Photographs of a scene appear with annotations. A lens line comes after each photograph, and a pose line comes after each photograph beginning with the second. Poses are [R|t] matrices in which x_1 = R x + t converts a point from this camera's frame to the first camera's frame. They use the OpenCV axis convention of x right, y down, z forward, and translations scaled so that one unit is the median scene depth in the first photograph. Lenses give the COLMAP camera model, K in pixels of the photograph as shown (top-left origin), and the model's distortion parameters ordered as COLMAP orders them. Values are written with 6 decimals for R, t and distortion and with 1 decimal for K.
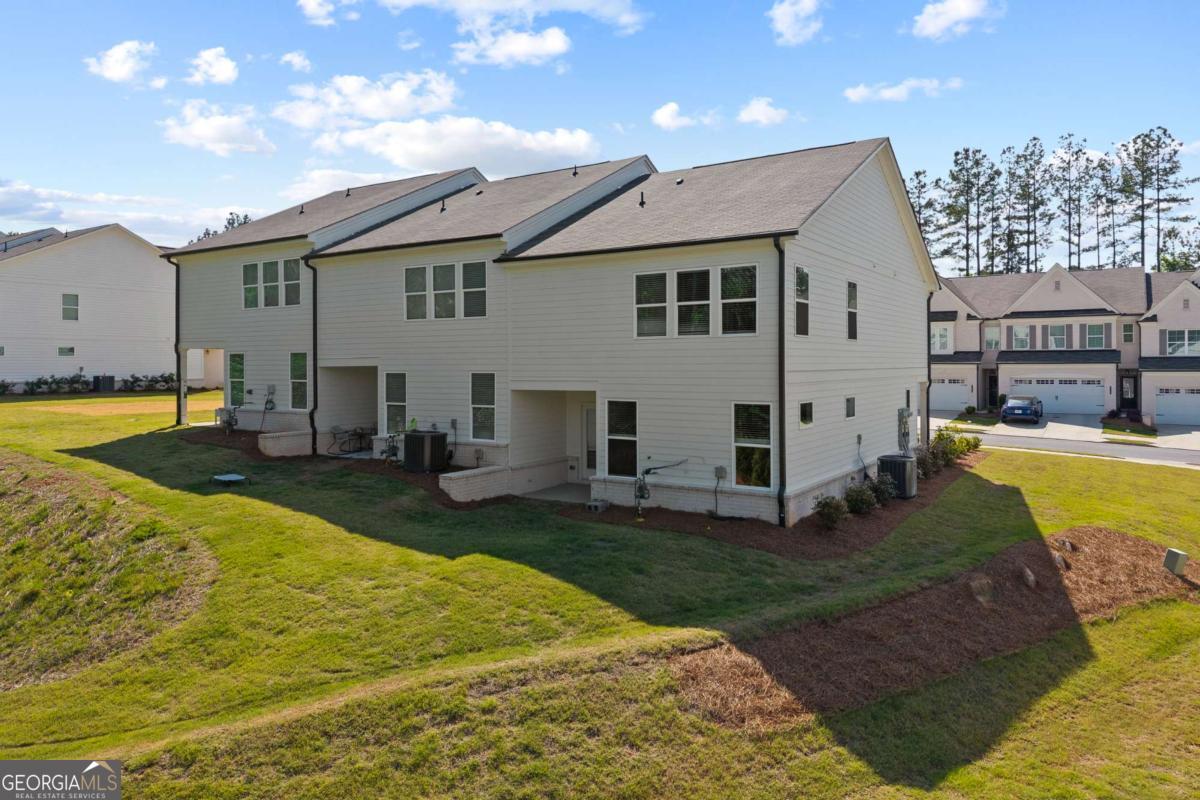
lens RADIAL K [[806.0, 0, 599.1], [0, 806.0, 347.0], [0, 0, 1]] dist [0.006816, -0.002918]
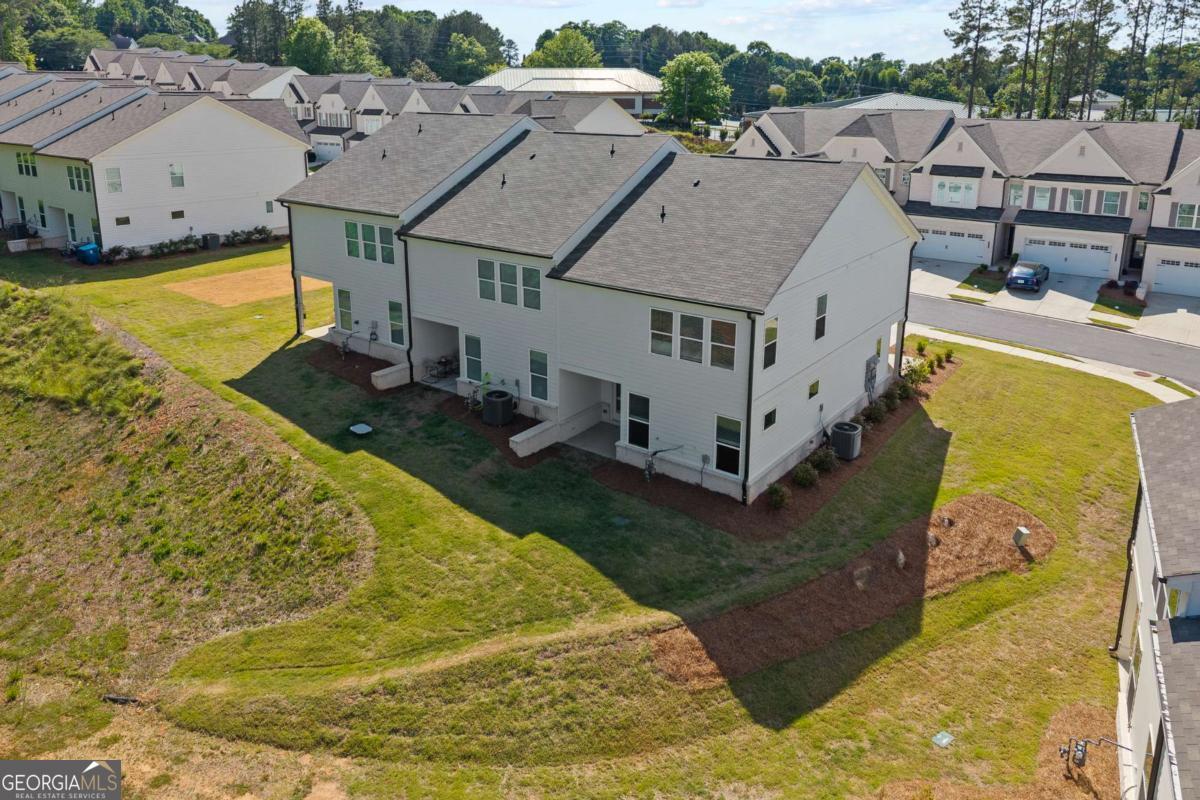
lens RADIAL K [[839.0, 0, 594.9], [0, 839.0, 253.4], [0, 0, 1]] dist [0.017106, -0.005817]
pose [[0.997695, 0.019795, -0.064904, 0.044250], [-0.005876, 0.978115, 0.207984, -0.509908], [0.067600, -0.207123, 0.975976, -0.389802]]
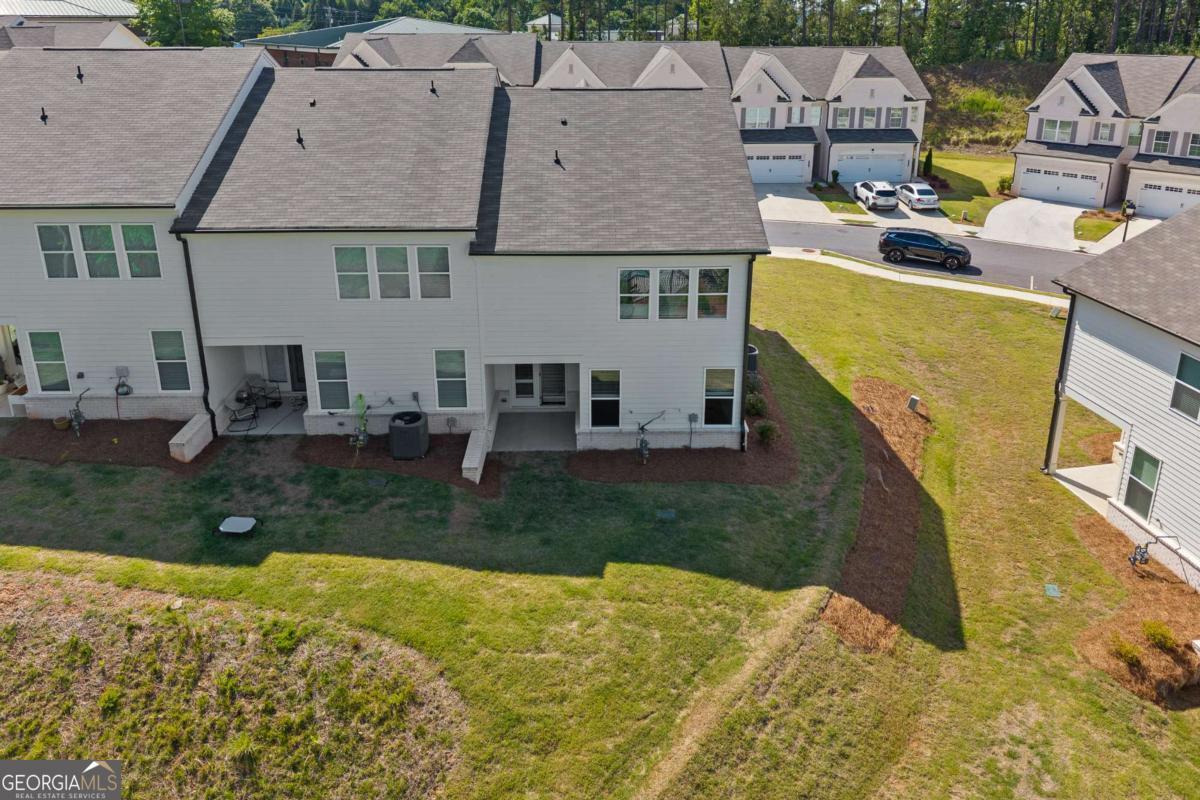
lens RADIAL K [[837.9, 0, 600.2], [0, 837.9, 251.8], [0, 0, 1]] dist [0.009459, -0.000567]
pose [[0.827810, -0.148726, 0.540936, -0.677725], [-0.012506, 0.959088, 0.282832, -0.491755], [-0.560870, -0.240896, 0.792082, 0.067425]]
